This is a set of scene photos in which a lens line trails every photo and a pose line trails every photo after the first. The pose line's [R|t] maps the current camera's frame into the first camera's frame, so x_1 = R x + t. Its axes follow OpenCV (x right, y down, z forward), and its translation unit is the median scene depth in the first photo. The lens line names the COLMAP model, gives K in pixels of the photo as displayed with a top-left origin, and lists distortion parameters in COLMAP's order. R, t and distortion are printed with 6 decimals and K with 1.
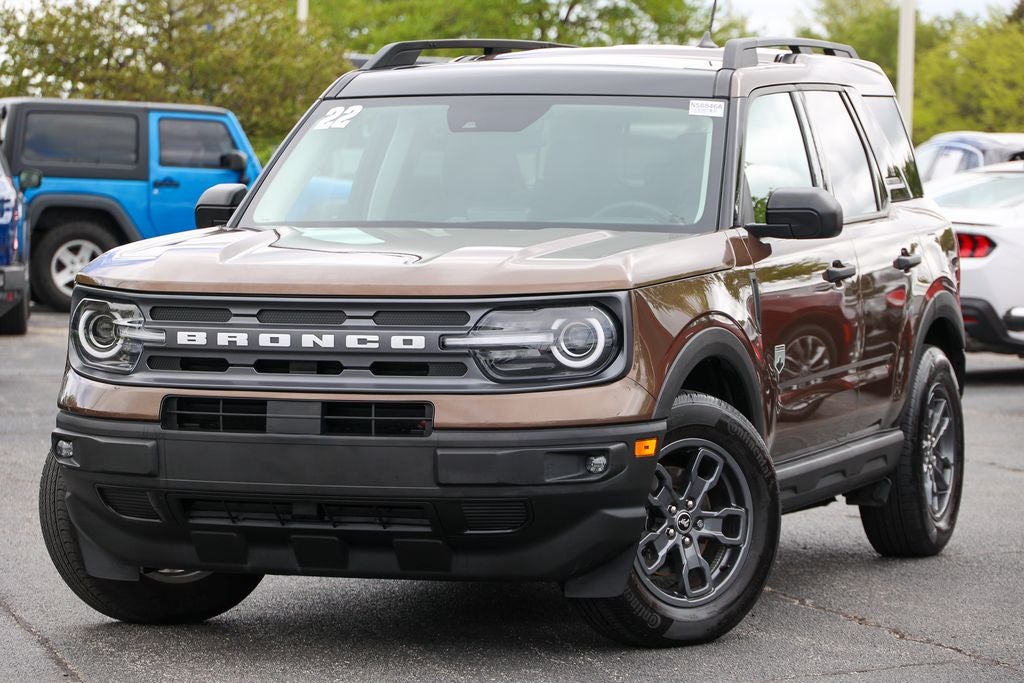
lens RADIAL K [[3716.4, 0, 608.1], [0, 3716.4, 412.4], [0, 0, 1]] dist [0.128682, -0.106172]
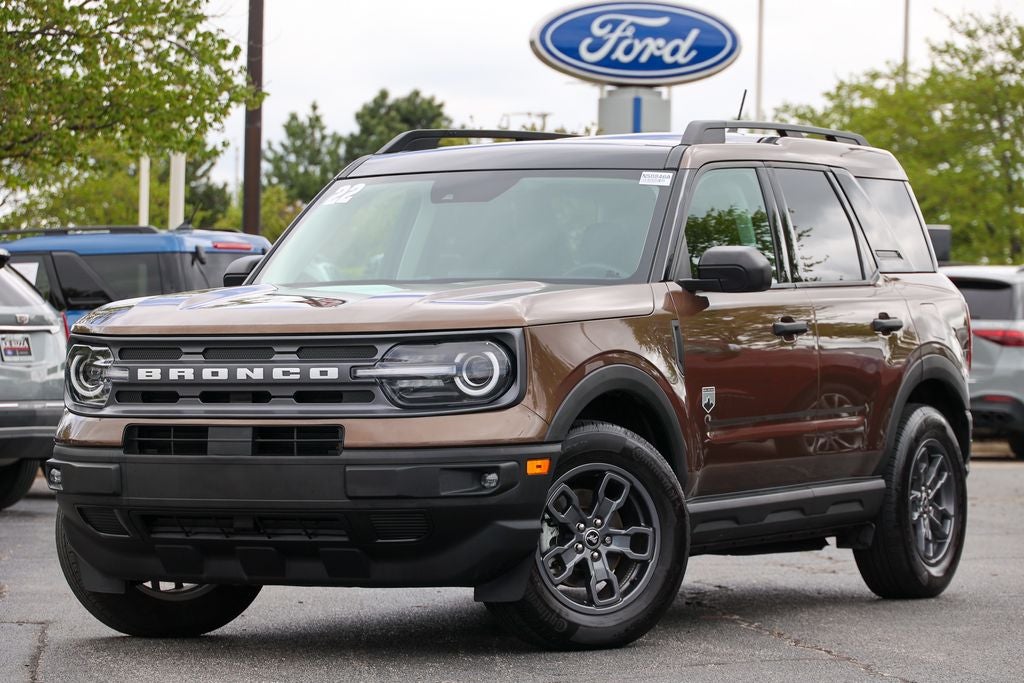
lens RADIAL K [[3716.4, 0, 608.1], [0, 3716.4, 412.4], [0, 0, 1]] dist [0.128682, -0.106172]
pose [[0.989976, -0.007626, -0.141030, 0.187718], [0.000563, 0.998746, -0.050054, 0.048825], [0.141235, 0.049473, 0.988739, -0.109662]]
